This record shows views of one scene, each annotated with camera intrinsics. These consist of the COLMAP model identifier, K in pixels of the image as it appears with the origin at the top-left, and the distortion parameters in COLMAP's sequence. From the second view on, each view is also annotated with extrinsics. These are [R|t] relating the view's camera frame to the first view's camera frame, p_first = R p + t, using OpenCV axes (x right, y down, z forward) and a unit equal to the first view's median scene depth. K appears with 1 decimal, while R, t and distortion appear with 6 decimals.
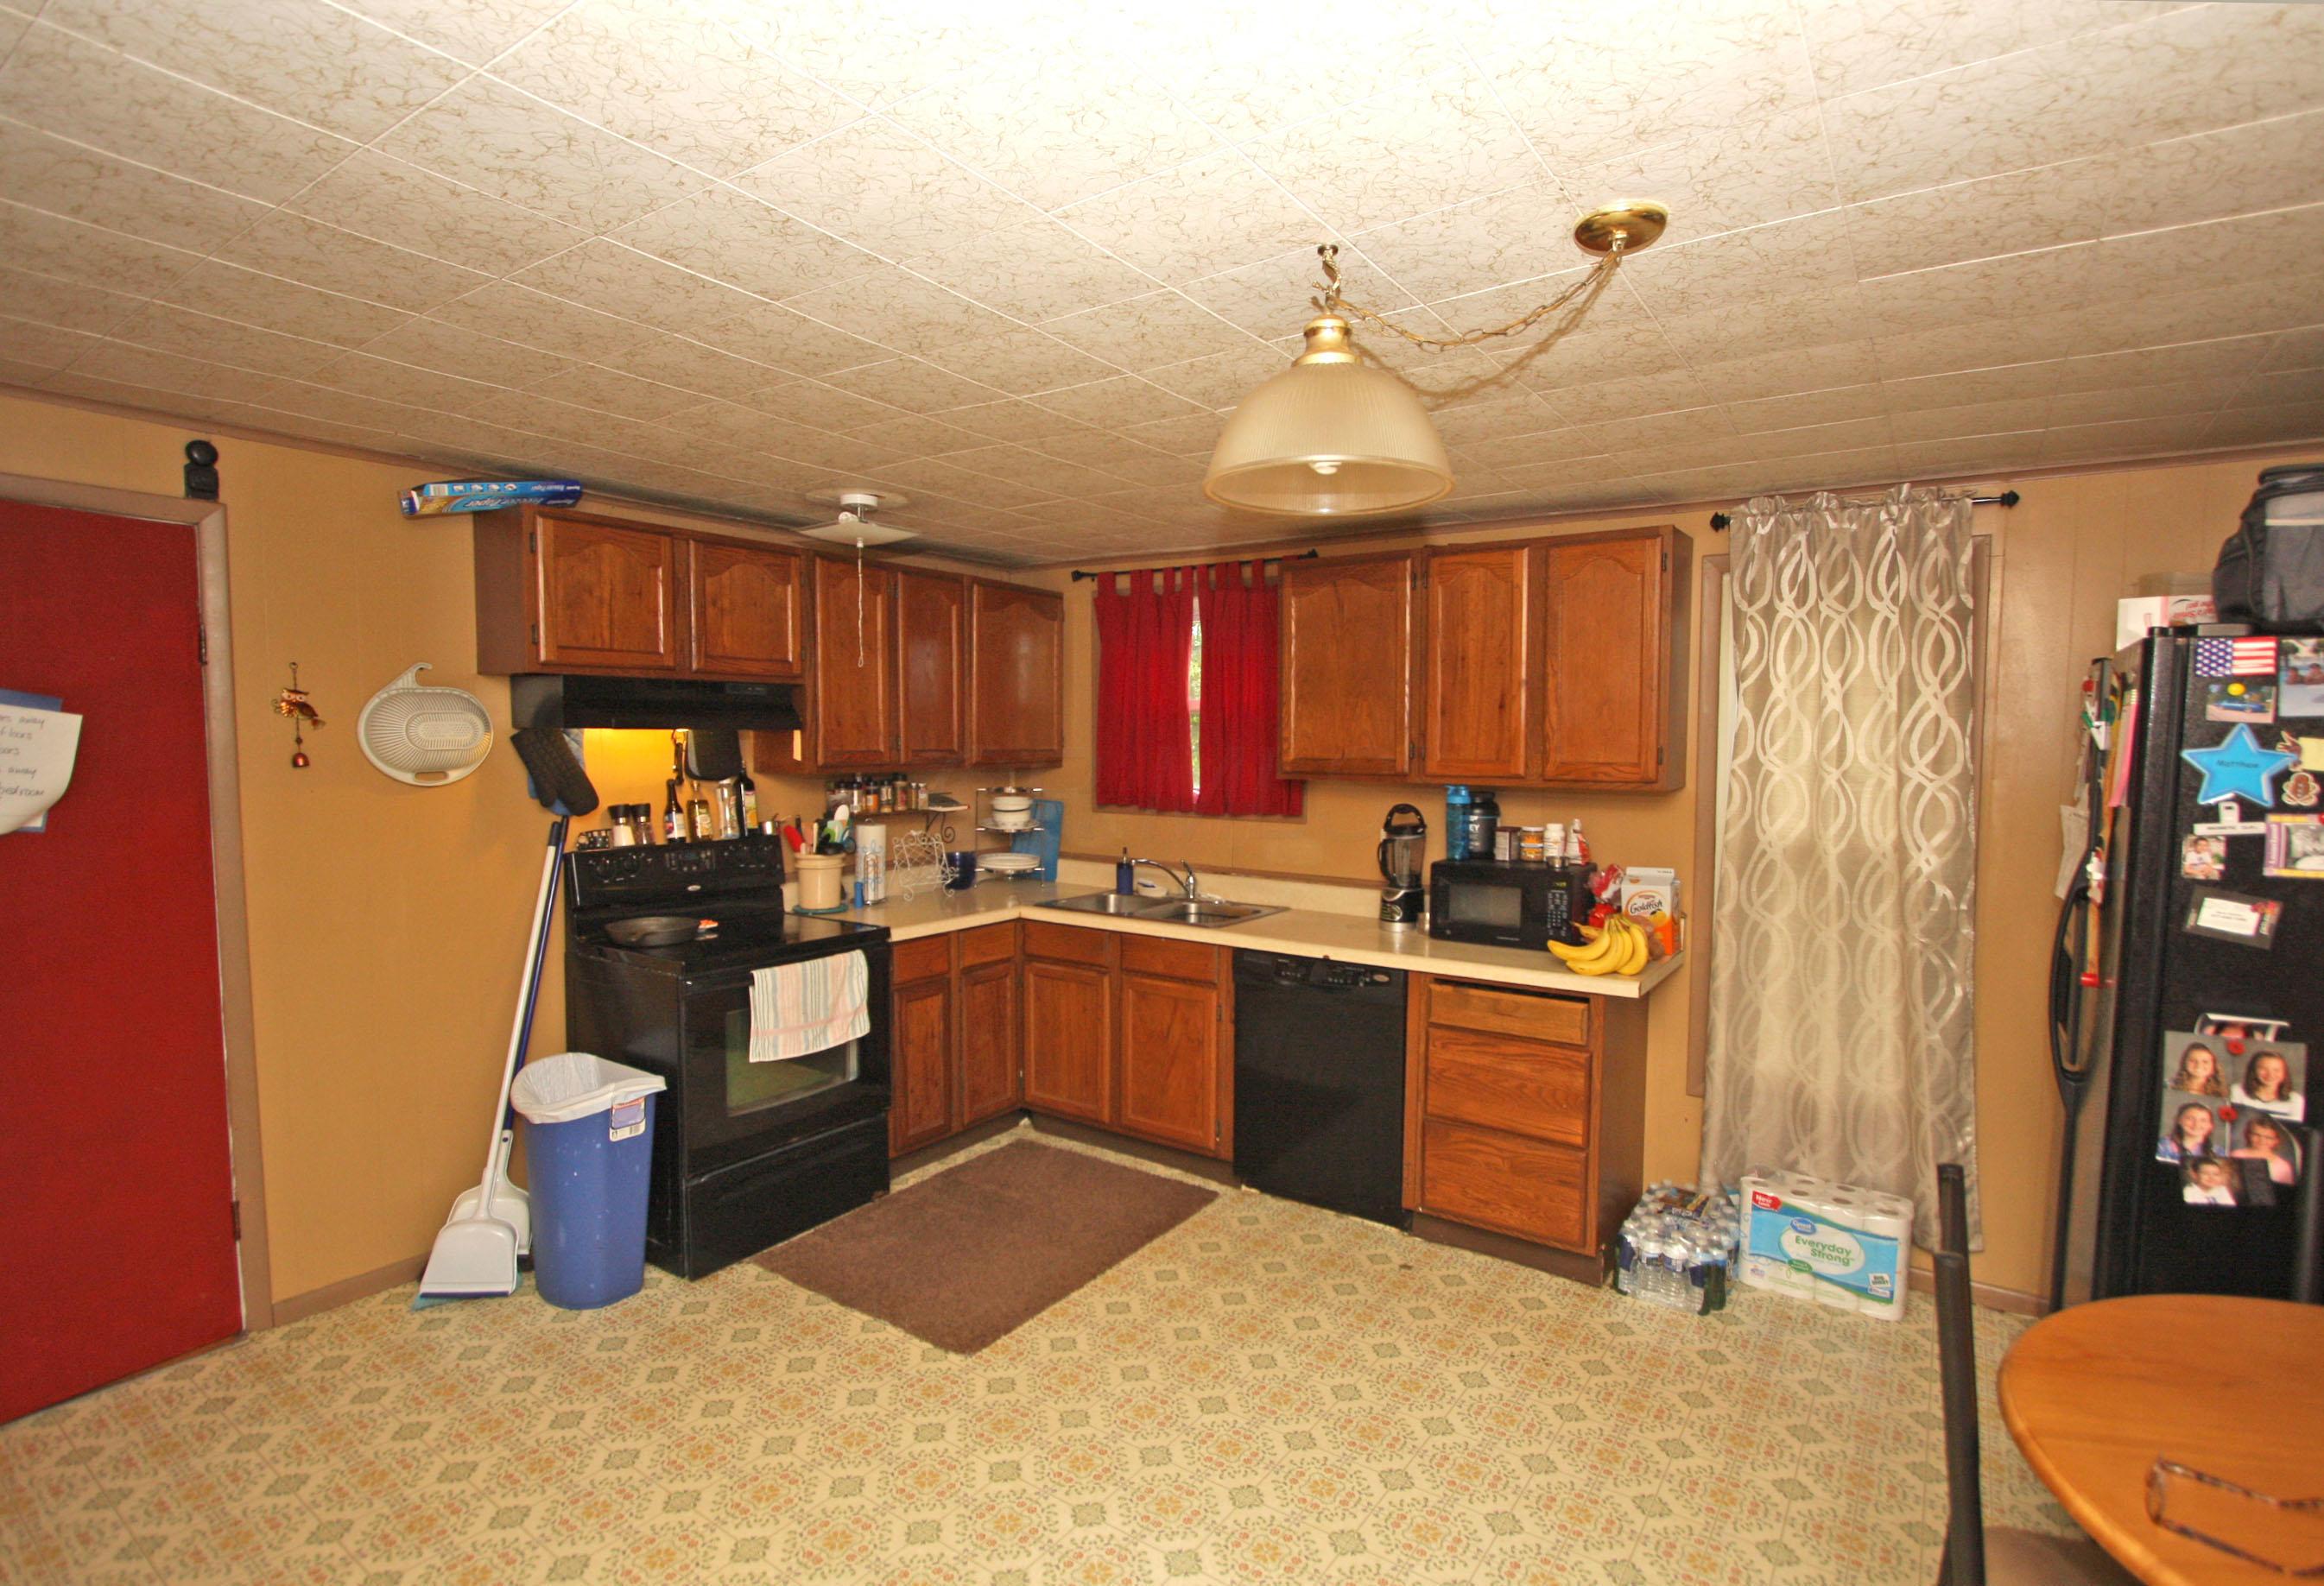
lens RADIAL K [[1125.0, 0, 1155.6], [0, 1125.0, 803.6], [0, 0, 1]] dist [-0.006778, -0.001255]
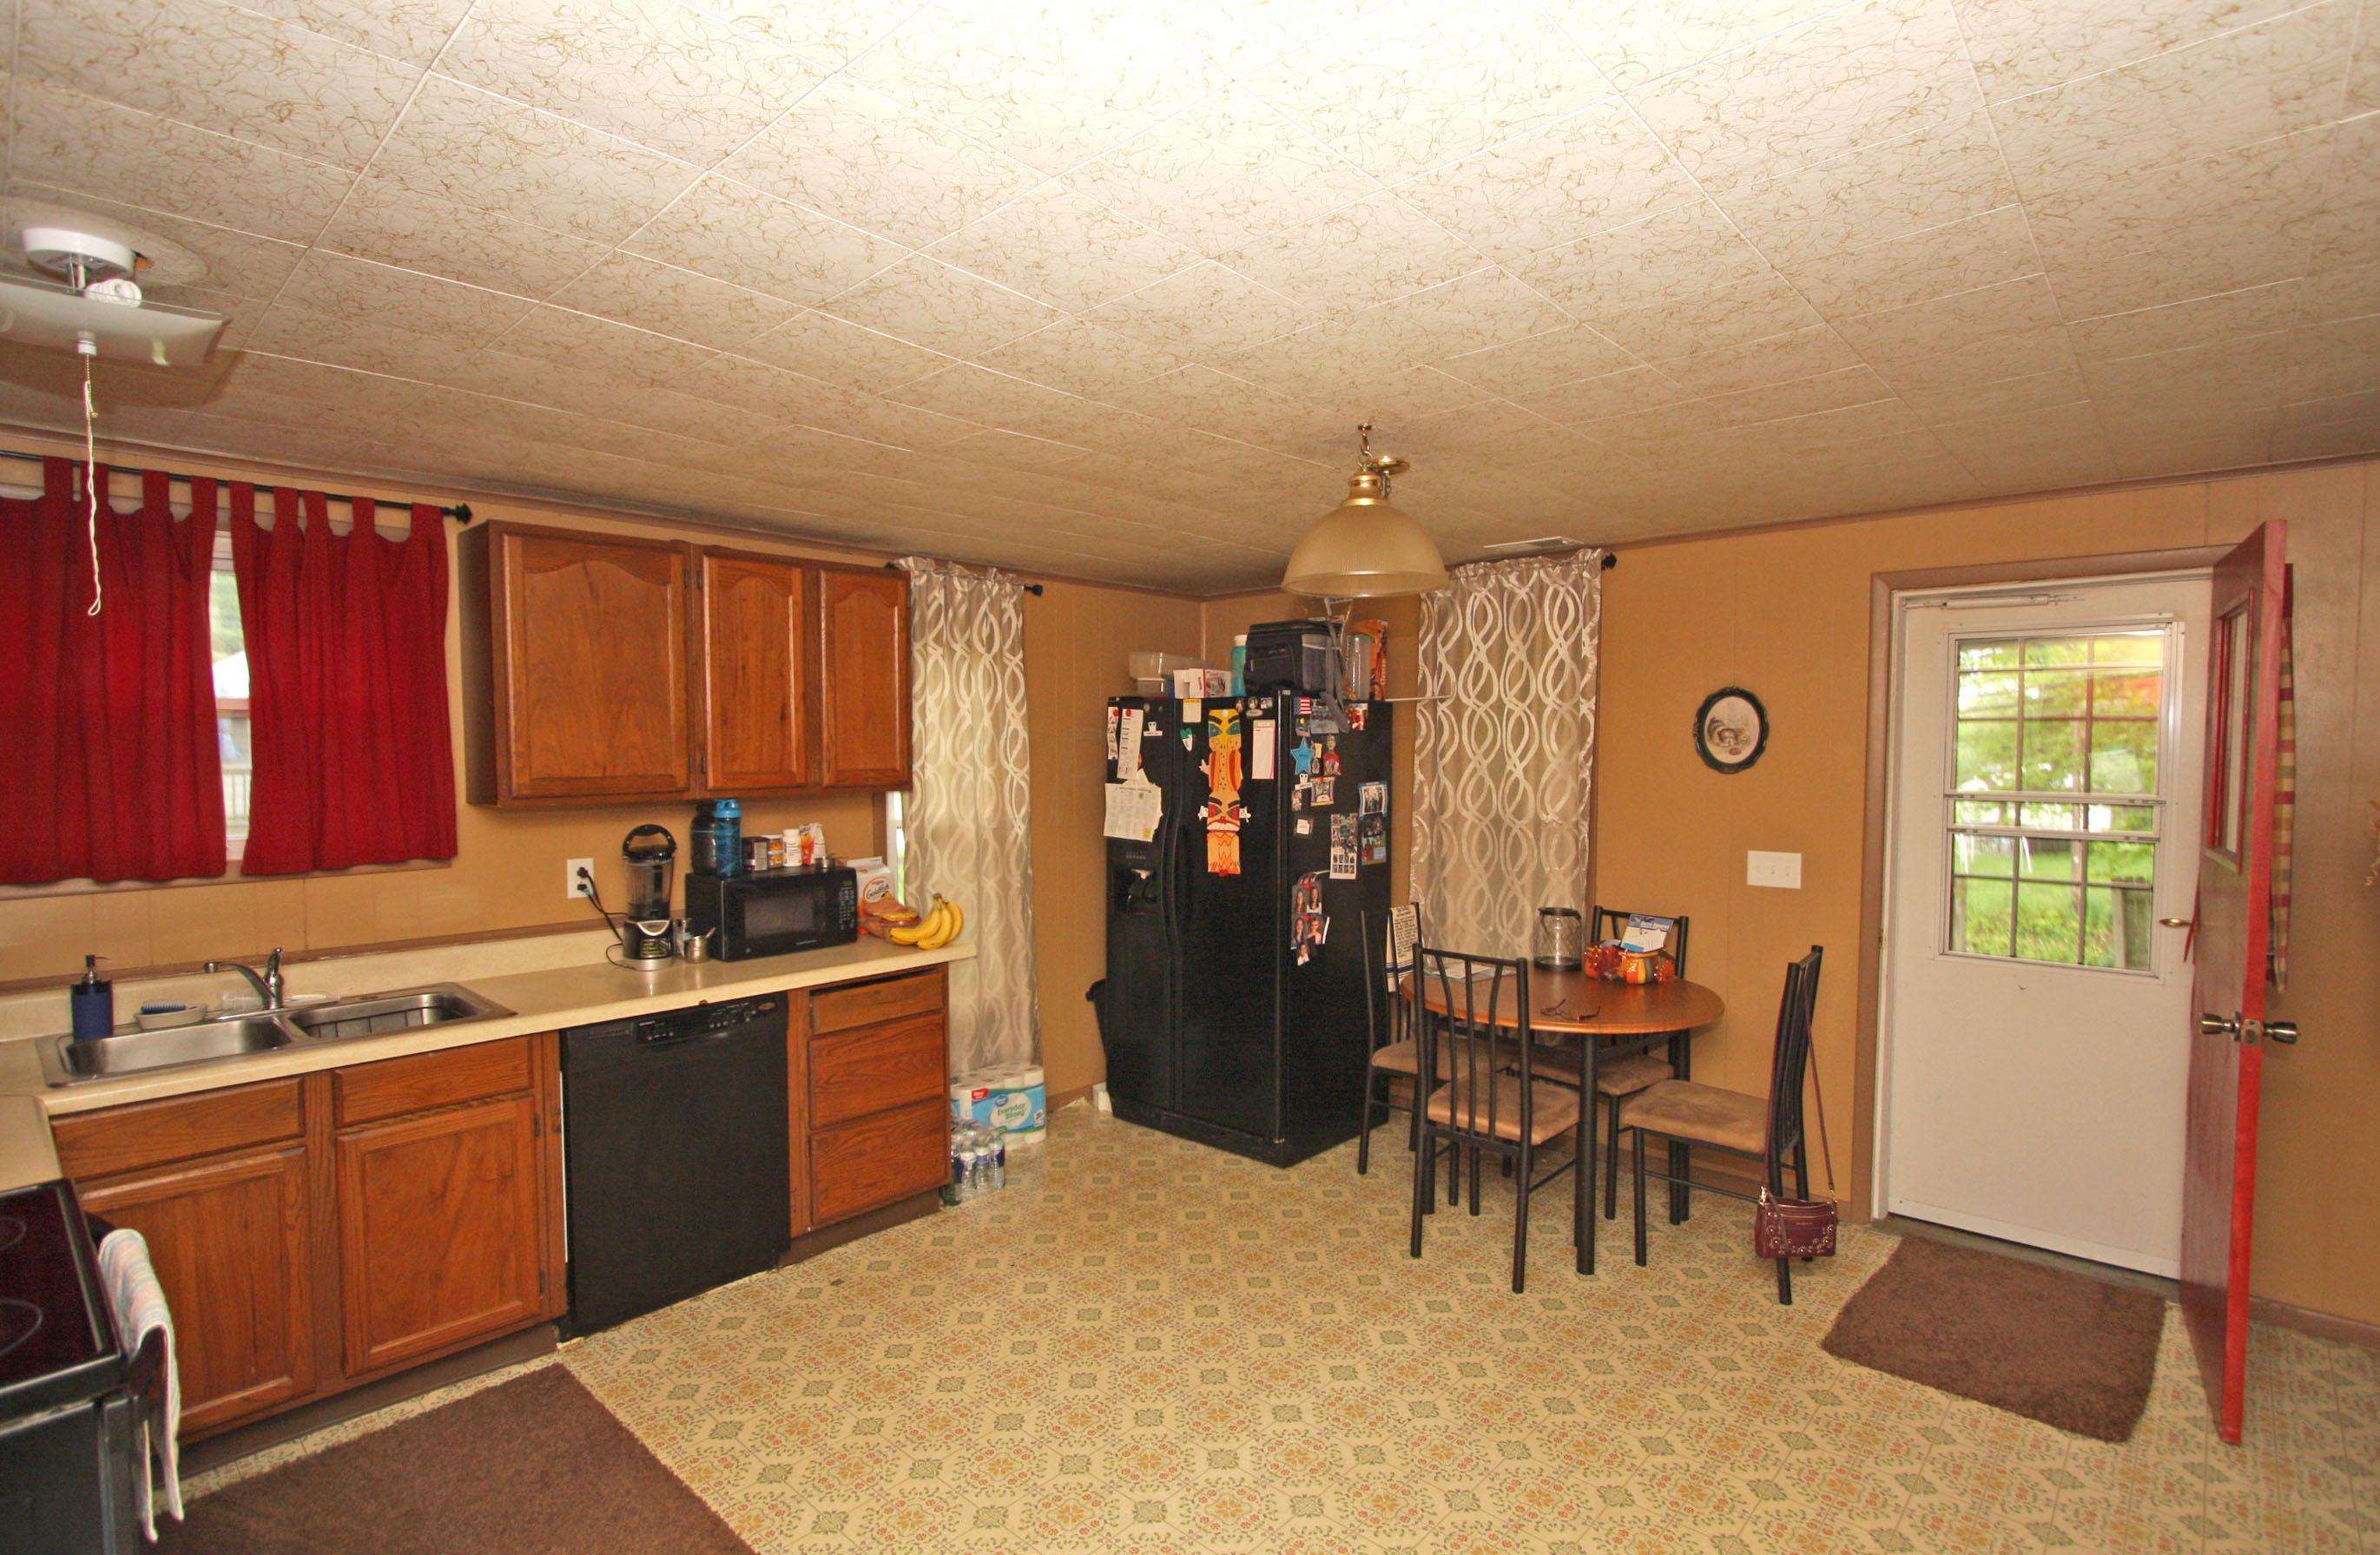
lens RADIAL K [[1142.1, 0, 1185.8], [0, 1142.1, 786.1], [0, 0, 1]] dist [-0.014006, -0.000798]
pose [[0.131081, -0.048855, 0.990167, -0.687473], [0.064283, 0.997102, 0.040687, -0.044564], [-0.989285, 0.058318, 0.133842, 0.517828]]
